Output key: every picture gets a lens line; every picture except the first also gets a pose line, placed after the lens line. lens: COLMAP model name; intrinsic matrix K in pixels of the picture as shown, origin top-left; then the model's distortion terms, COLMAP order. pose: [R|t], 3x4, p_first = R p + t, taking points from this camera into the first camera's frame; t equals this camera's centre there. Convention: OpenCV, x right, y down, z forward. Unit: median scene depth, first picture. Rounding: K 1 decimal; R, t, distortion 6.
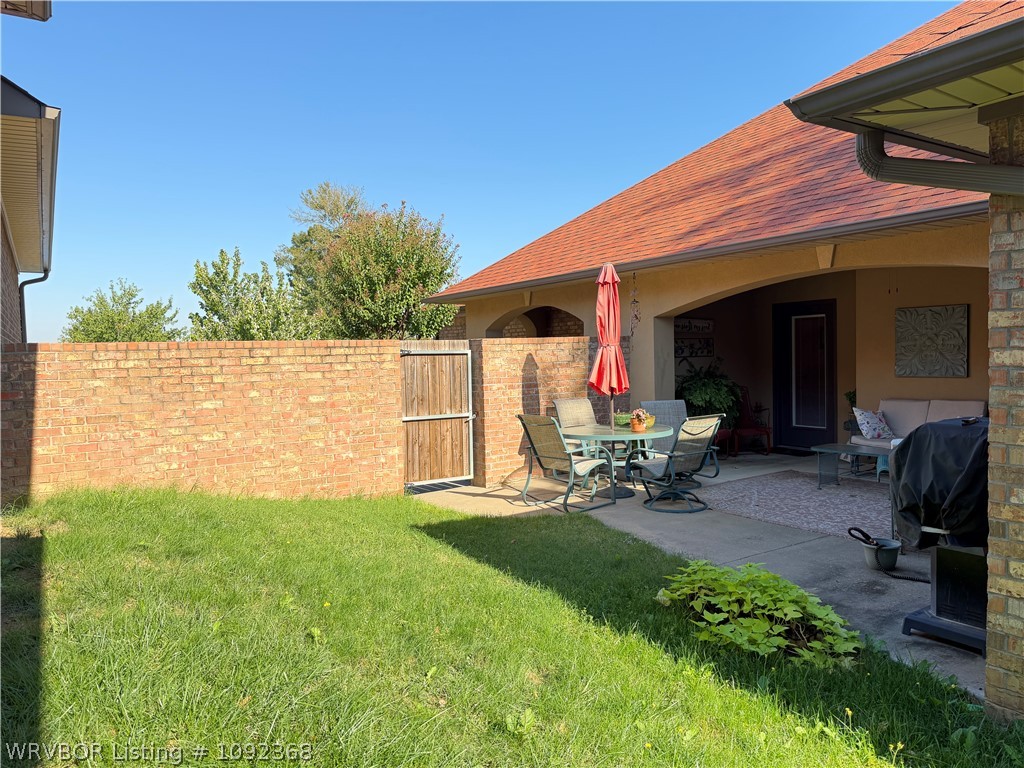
lens RADIAL K [[716.6, 0, 512.8], [0, 716.6, 386.1], [0, 0, 1]] dist [0.034985, -0.040955]
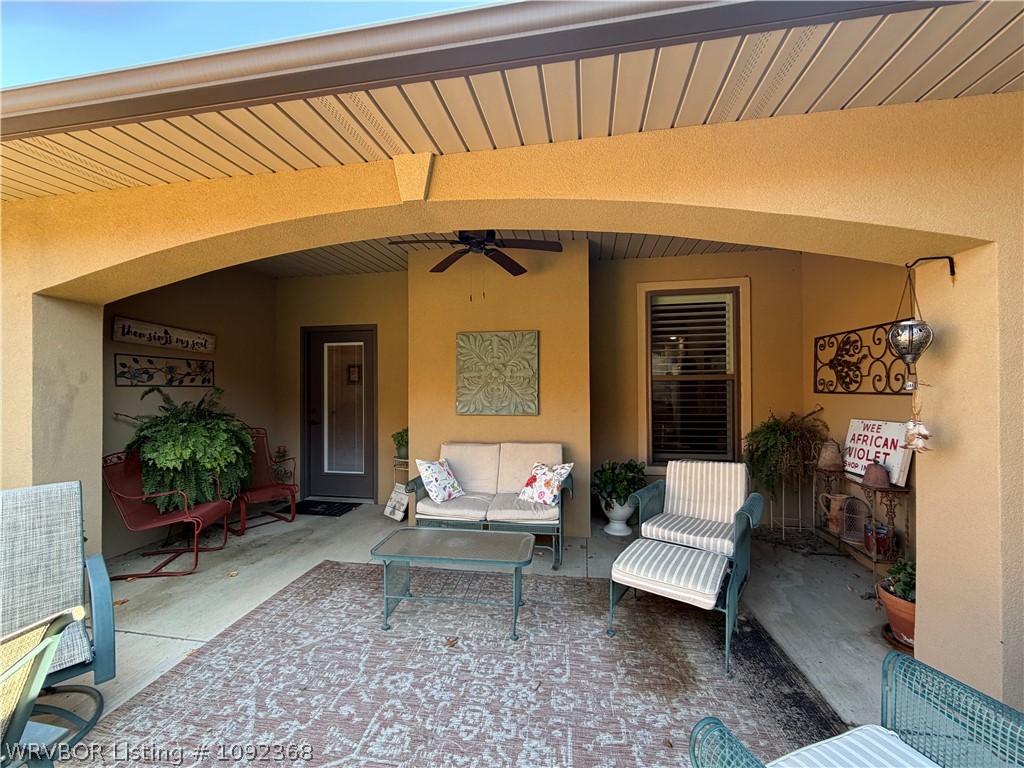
lens RADIAL K [[425.3, 0, 507.8], [0, 425.3, 387.1], [0, 0, 1]] dist [-0.000275, -0.000545]
pose [[0.698085, 0.027674, 0.715480, 0.226469], [0.016334, 0.998377, -0.054552, -0.017386], [-0.715829, 0.049769, 0.696500, 0.624443]]
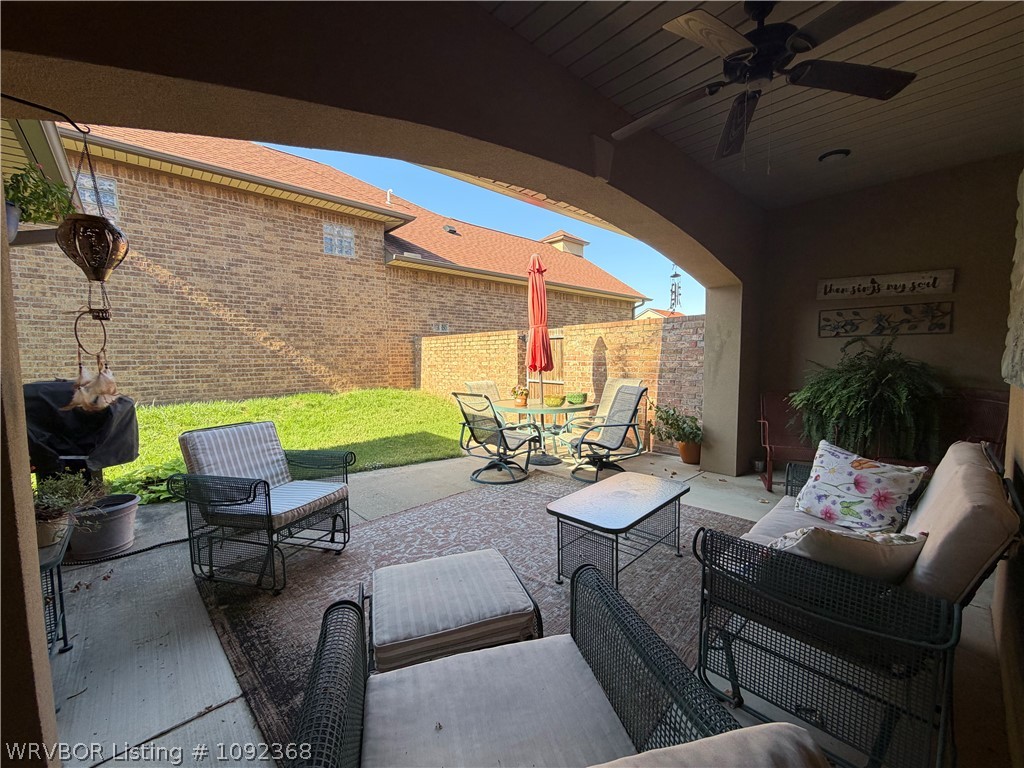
lens RADIAL K [[425.3, 0, 518.5], [0, 425.3, 387.4], [0, 0, 1]] dist [-0.000275, -0.000545]
pose [[0.159080, 0.097095, -0.982479, 0.693037], [-0.035246, 0.995076, 0.092633, -0.022247], [0.986636, 0.019892, 0.161719, 0.749532]]
